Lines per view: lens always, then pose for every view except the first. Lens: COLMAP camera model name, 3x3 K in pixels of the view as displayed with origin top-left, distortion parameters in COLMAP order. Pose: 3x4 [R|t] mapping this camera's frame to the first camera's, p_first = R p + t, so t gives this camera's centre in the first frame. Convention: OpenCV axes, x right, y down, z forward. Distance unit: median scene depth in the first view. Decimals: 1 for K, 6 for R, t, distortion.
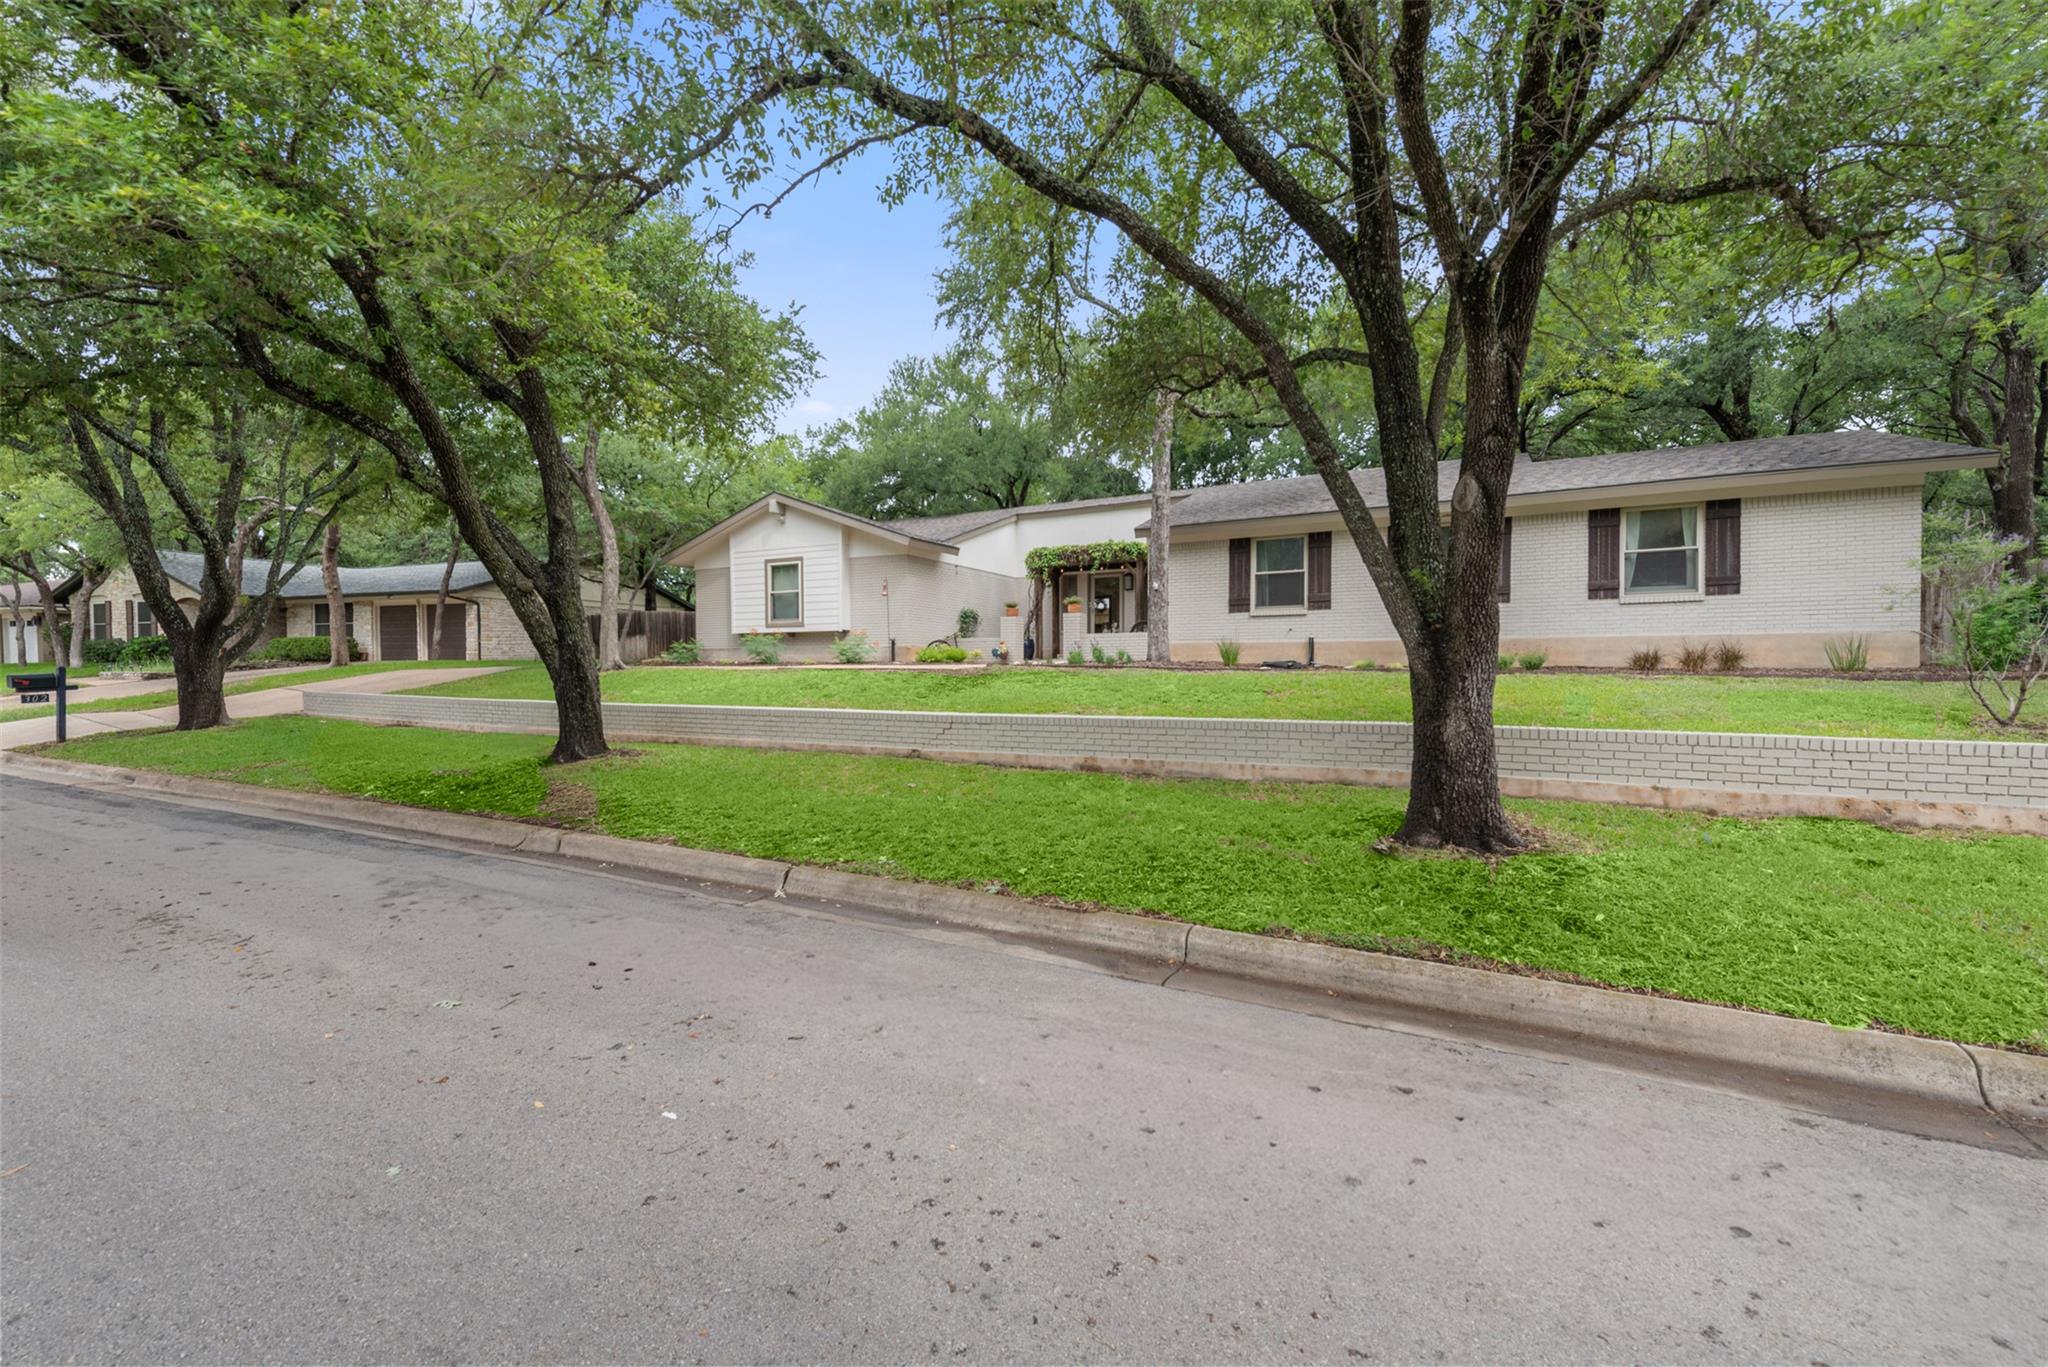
lens RADIAL K [[802.8, 0, 1028.5], [0, 802.8, 676.5], [0, 0, 1]] dist [0.018080, -0.006031]
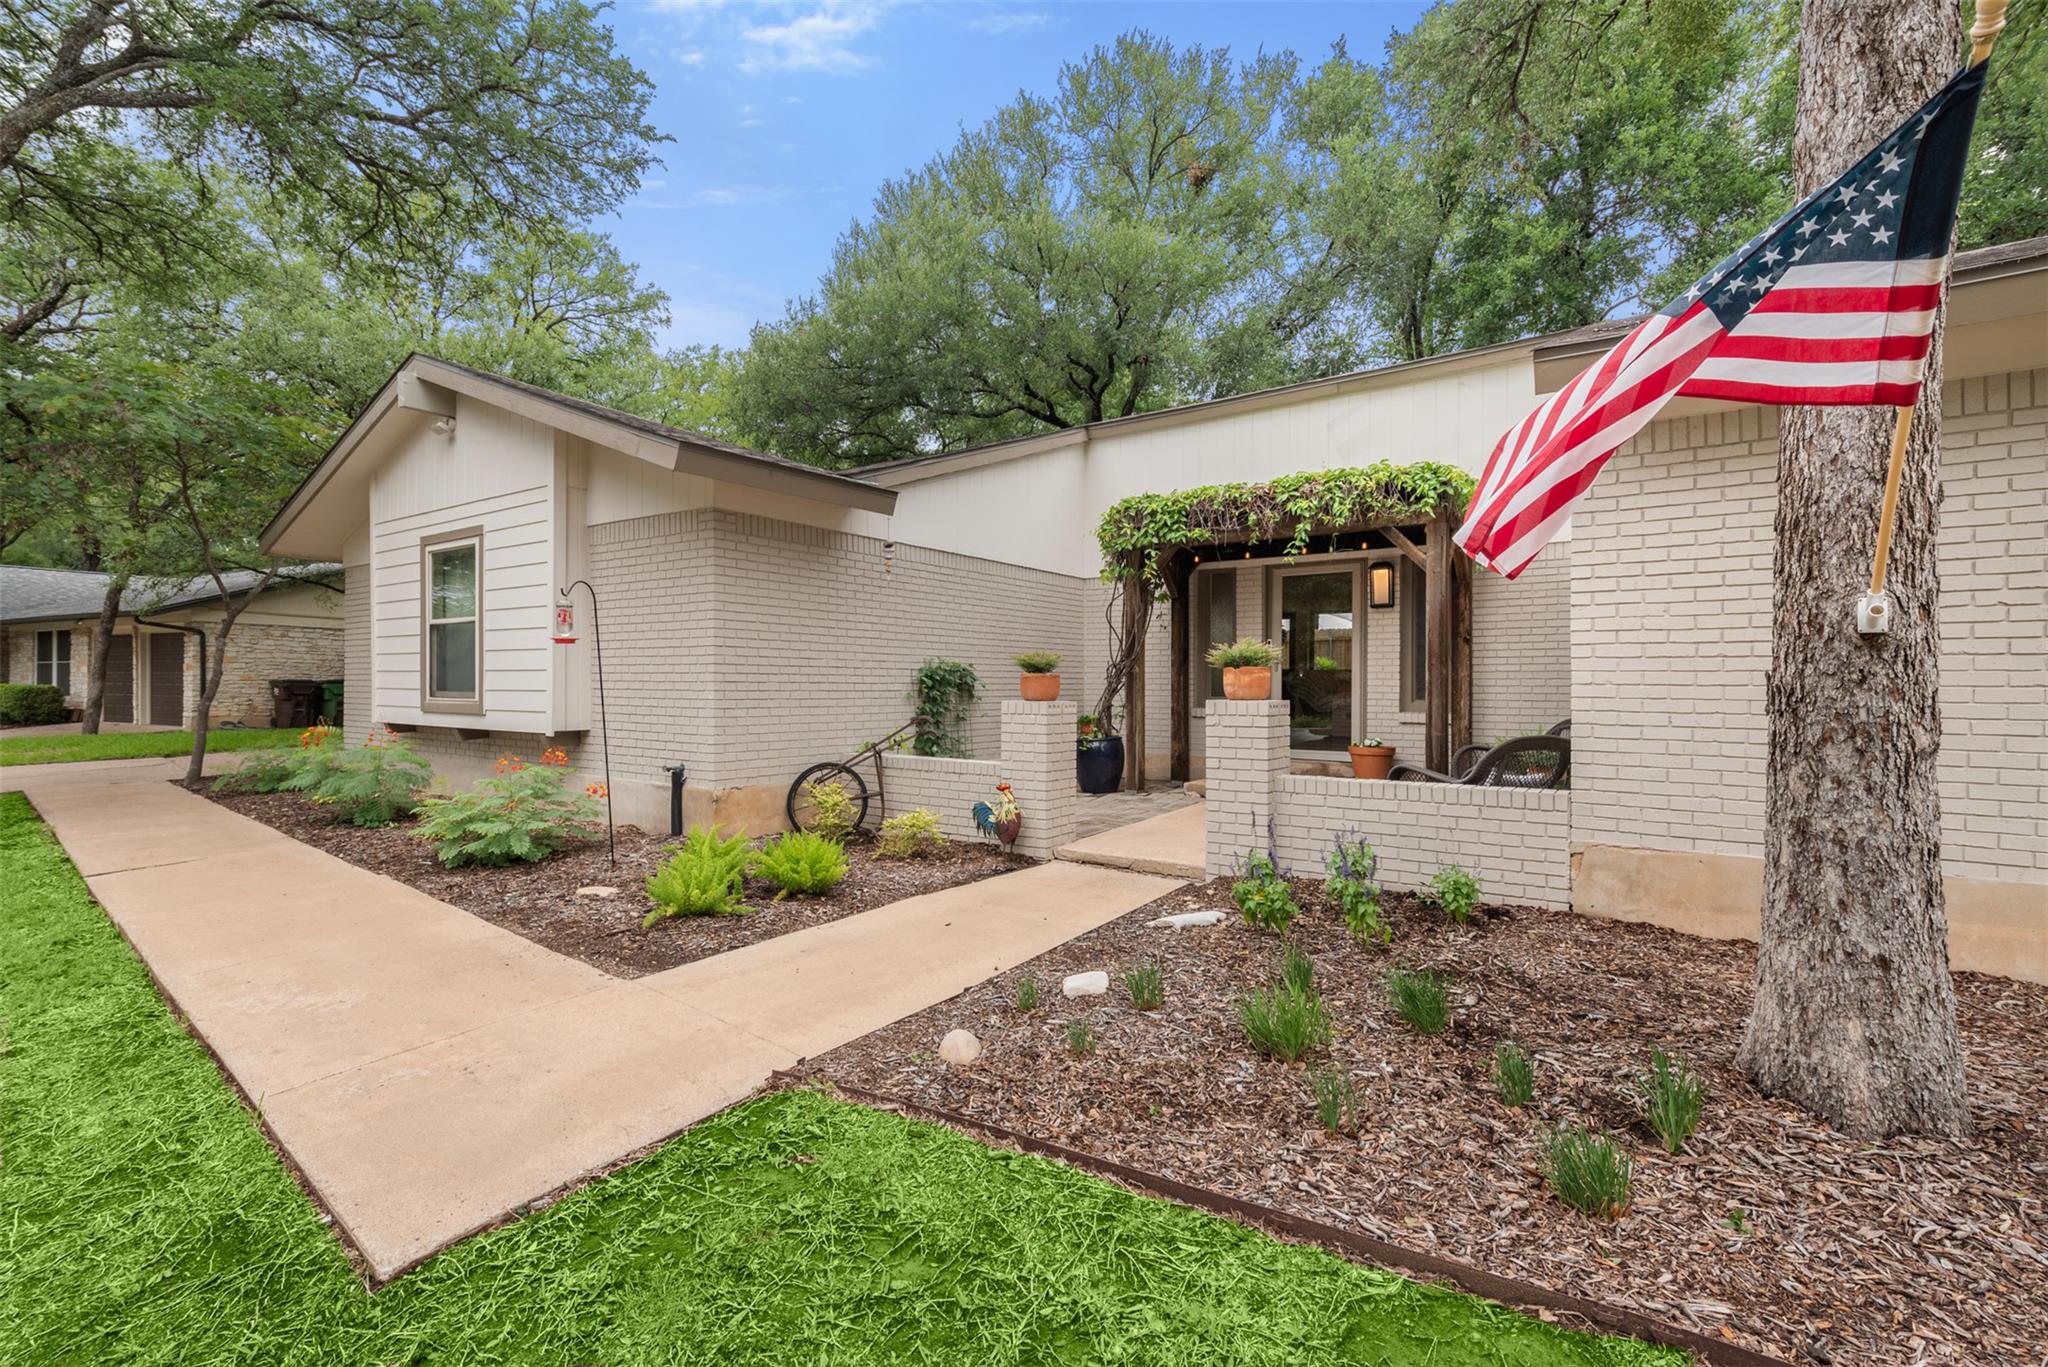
lens RADIAL K [[906.1, 0, 1026.7], [0, 906.1, 672.3], [0, 0, 1]] dist [0.002373, 0.000461]
pose [[0.991646, 0.003705, -0.128937, 0.019002], [-0.006036, 0.999825, -0.017688, -0.075981], [0.128849, 0.018319, 0.991495, 0.618664]]
